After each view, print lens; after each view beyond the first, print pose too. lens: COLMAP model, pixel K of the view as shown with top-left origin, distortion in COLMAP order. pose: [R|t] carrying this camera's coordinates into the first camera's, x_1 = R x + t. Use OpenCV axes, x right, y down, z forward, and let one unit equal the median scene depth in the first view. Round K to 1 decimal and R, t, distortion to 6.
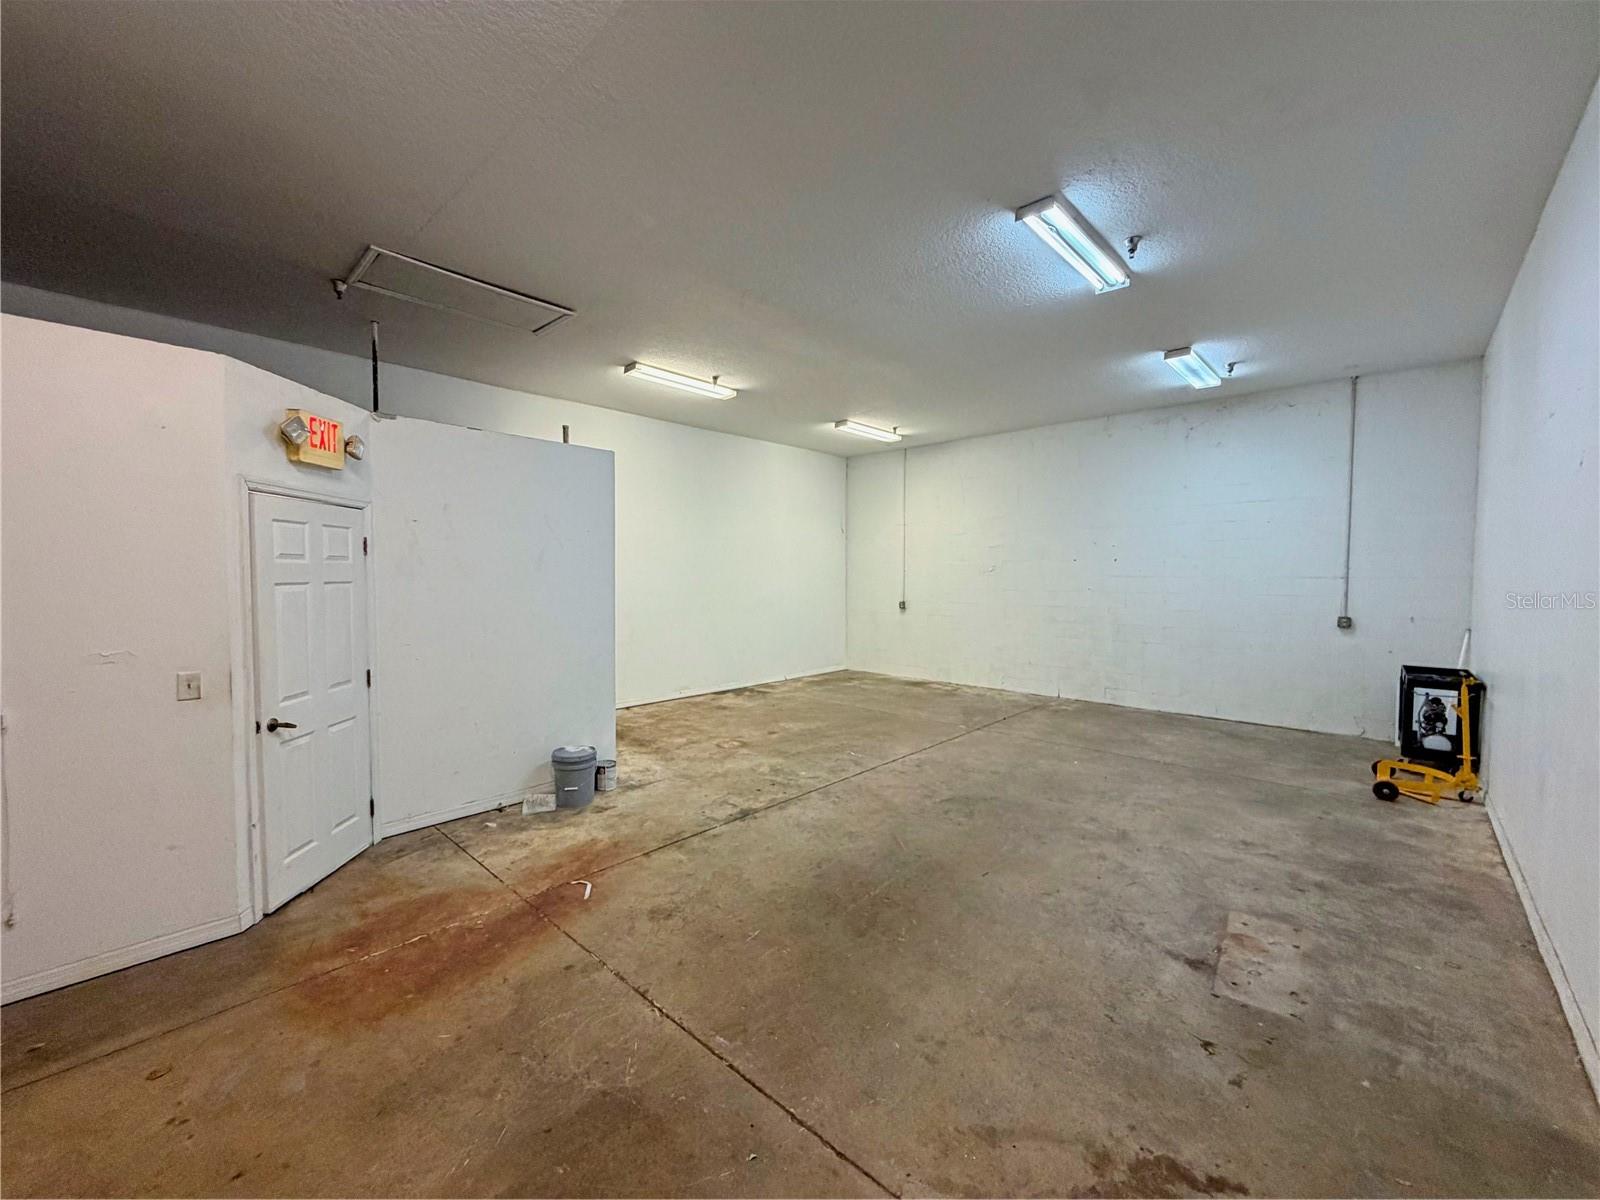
lens RADIAL K [[639.5, 0, 800.0], [0, 639.5, 600.0], [0, 0, 1]] dist [-0.001536, -0.000307]
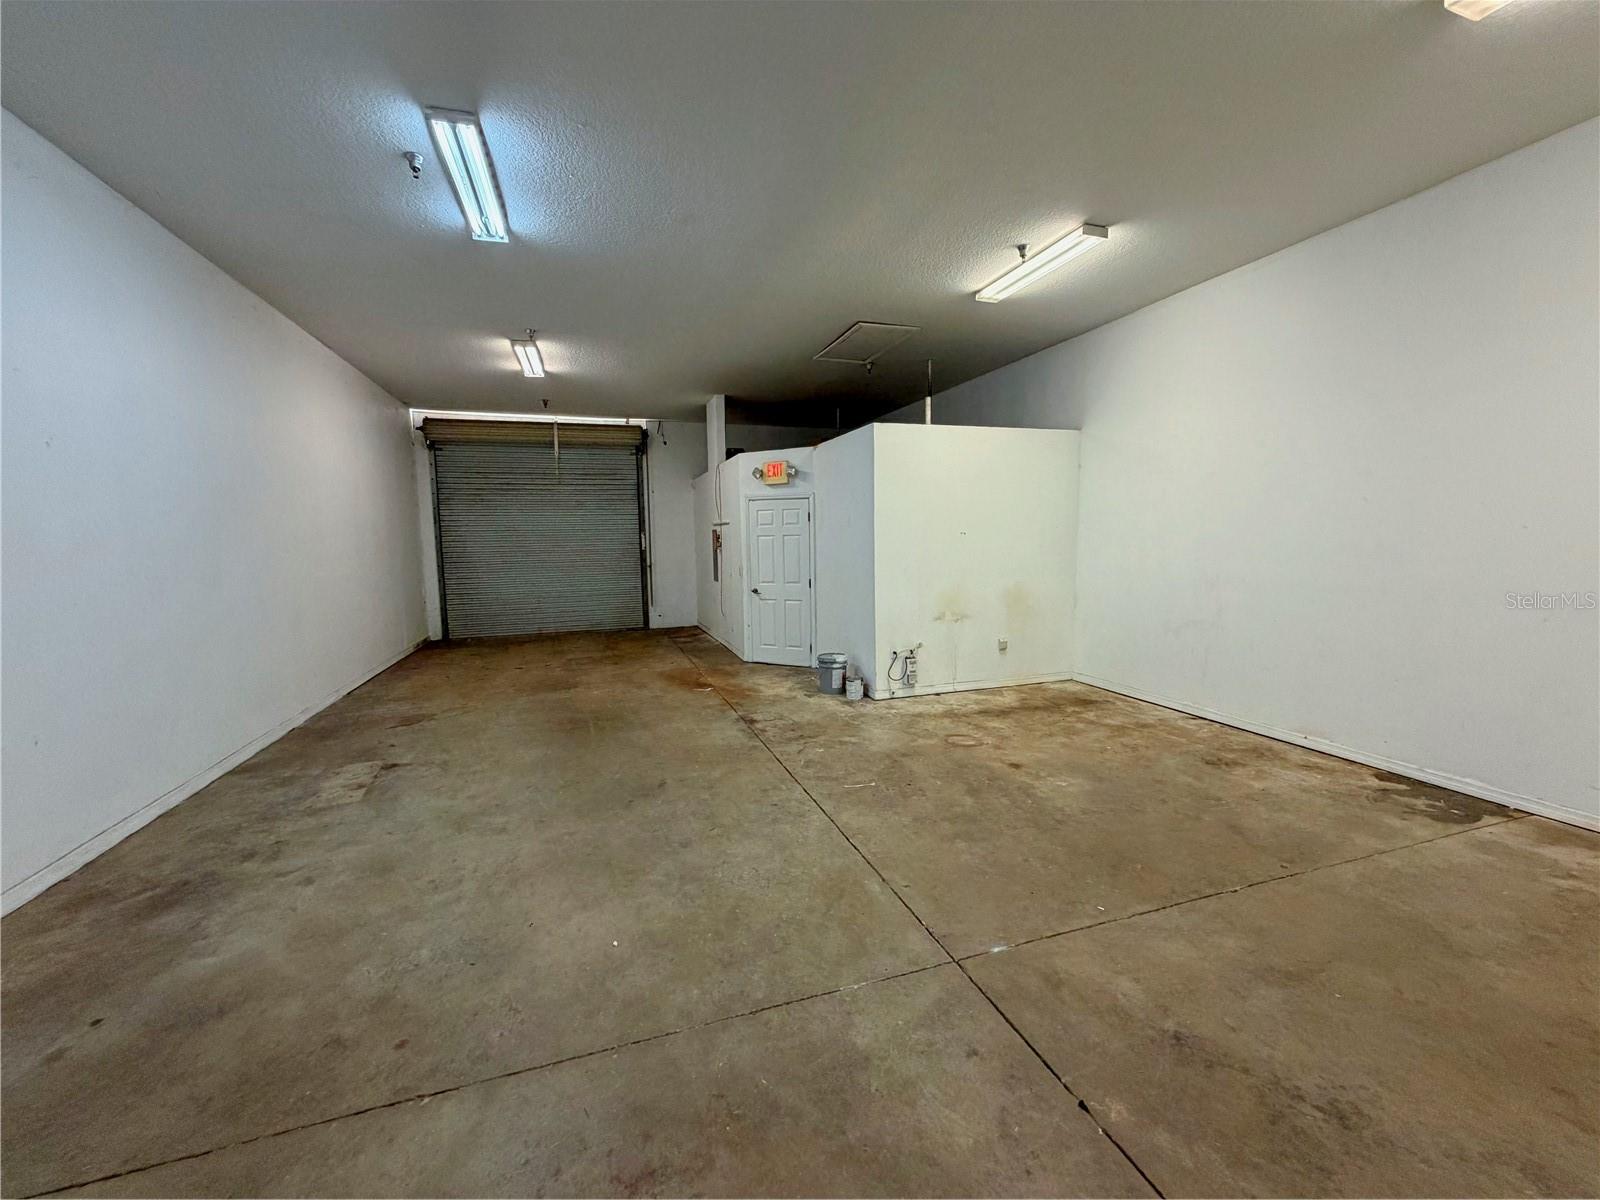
lens RADIAL K [[639.5, 0, 800.0], [0, 639.5, 600.0], [0, 0, 1]] dist [-0.001536, -0.000307]
pose [[-0.482378, 0.094947, -0.870802, 0.887245], [-0.022211, 0.992463, 0.120516, -0.053863], [0.875682, 0.077475, -0.476633, 1.573430]]
